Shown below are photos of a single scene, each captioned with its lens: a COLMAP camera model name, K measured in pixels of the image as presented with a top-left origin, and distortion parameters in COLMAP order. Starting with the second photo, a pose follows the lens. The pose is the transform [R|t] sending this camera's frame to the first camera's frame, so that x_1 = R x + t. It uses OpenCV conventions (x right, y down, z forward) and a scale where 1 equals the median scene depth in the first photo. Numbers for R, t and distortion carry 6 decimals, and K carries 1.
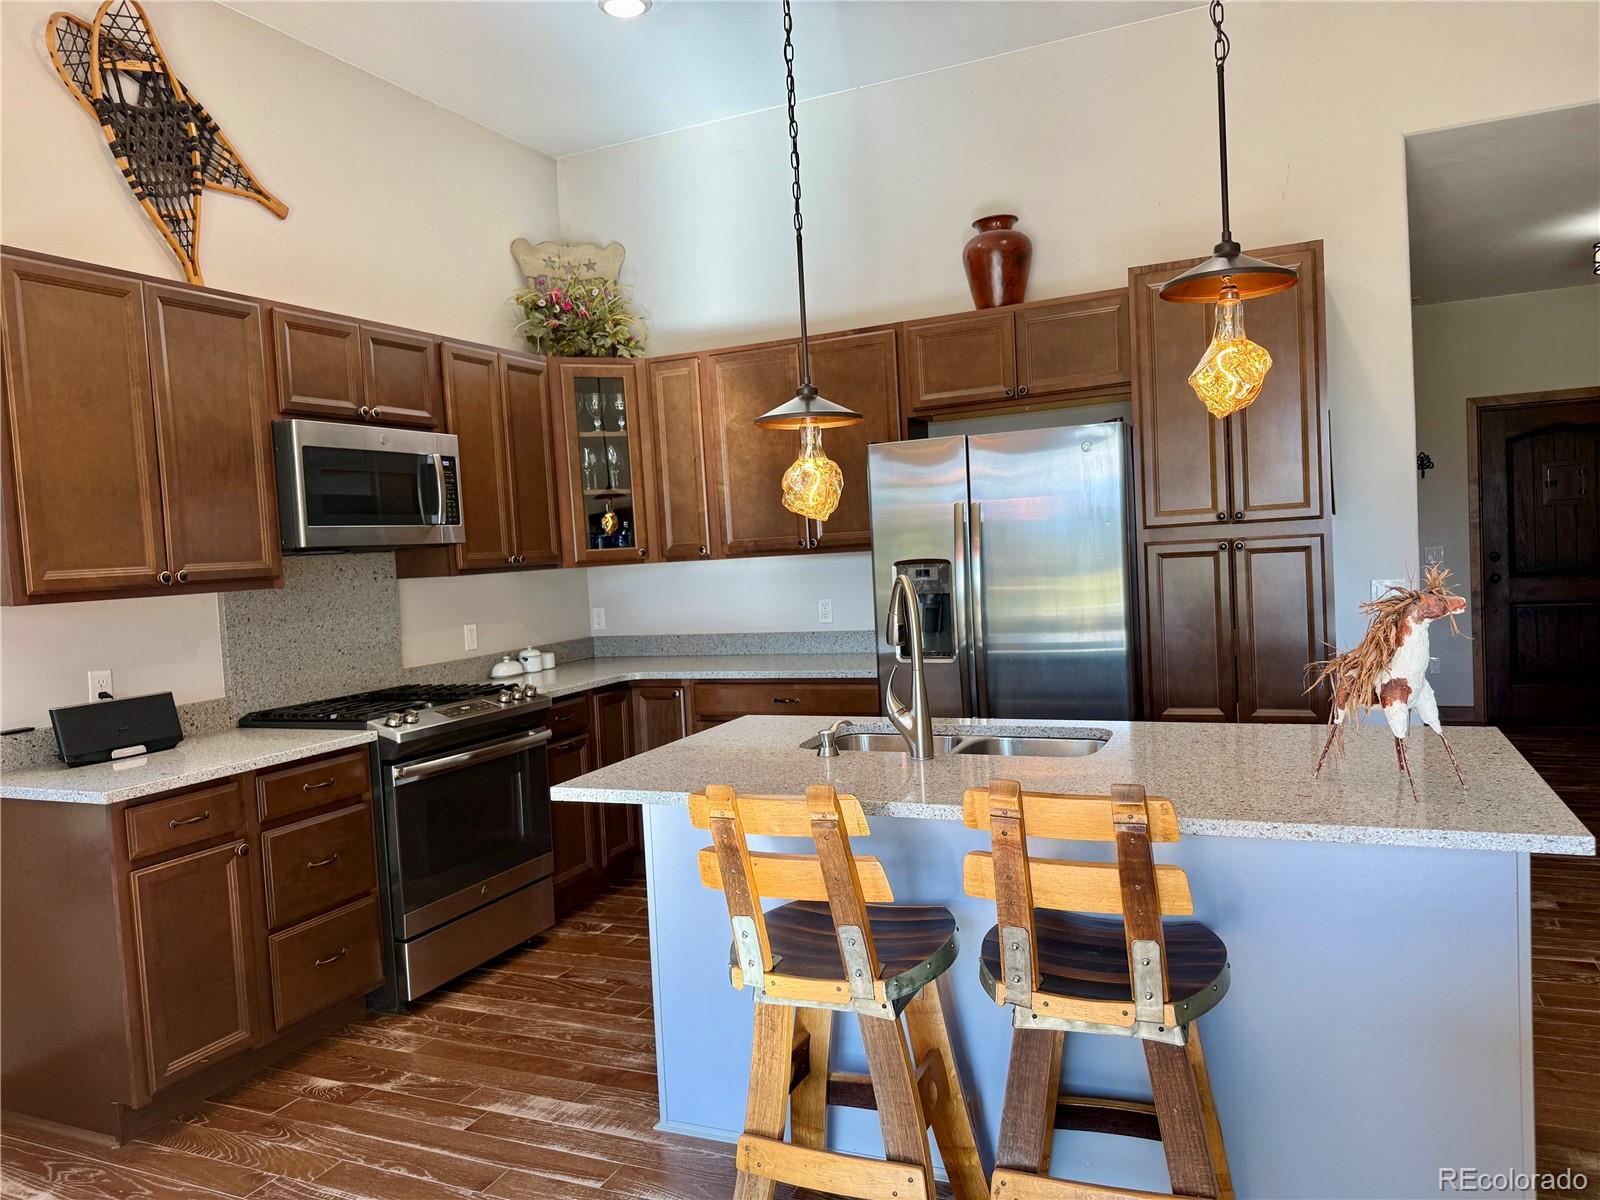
lens RADIAL K [[1139.6, 0, 800.0], [0, 1139.6, 600.0], [0, 0, 1]] dist [0.043793, -0.006568]
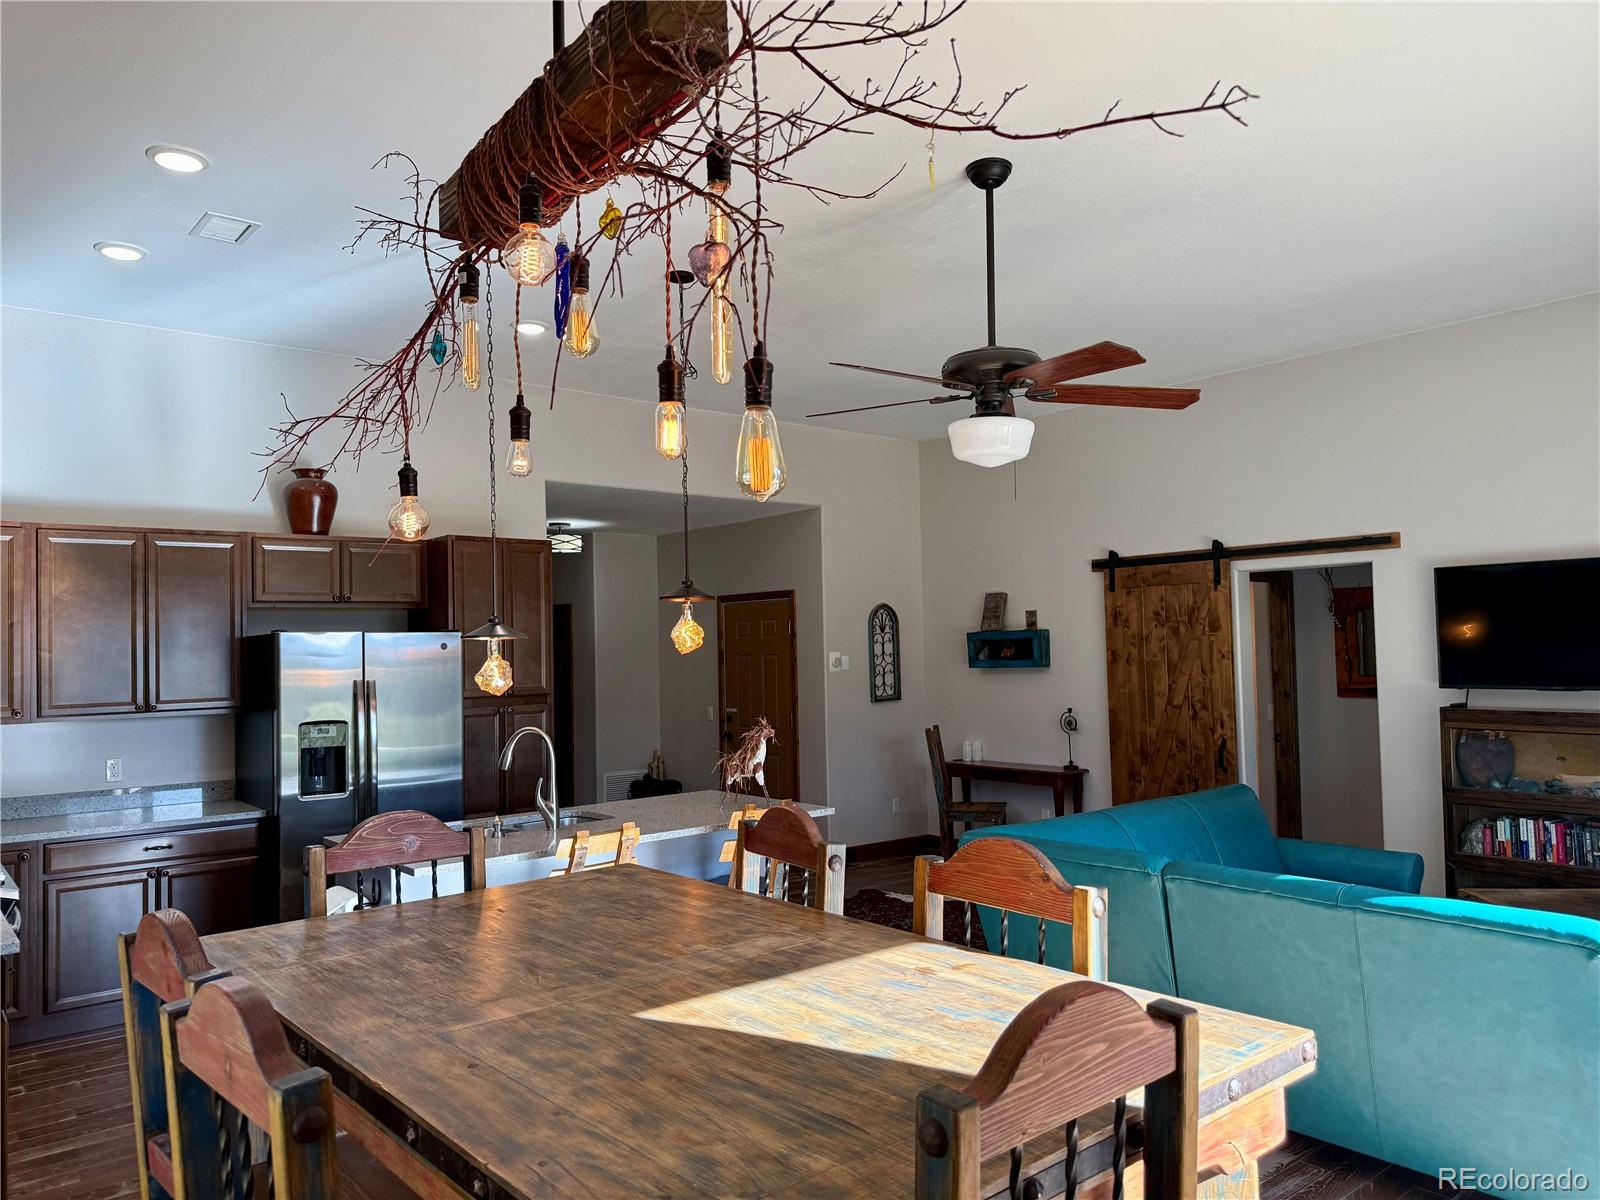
lens RADIAL K [[1139.6, 0, 800.0], [0, 1139.6, 600.0], [0, 0, 1]] dist [0.043793, -0.006568]
pose [[0.425852, 0.092469, 0.900055, -0.898040], [0.039133, 0.991951, -0.120426, 0.009296], [-0.903946, 0.086505, 0.418805, -0.093847]]
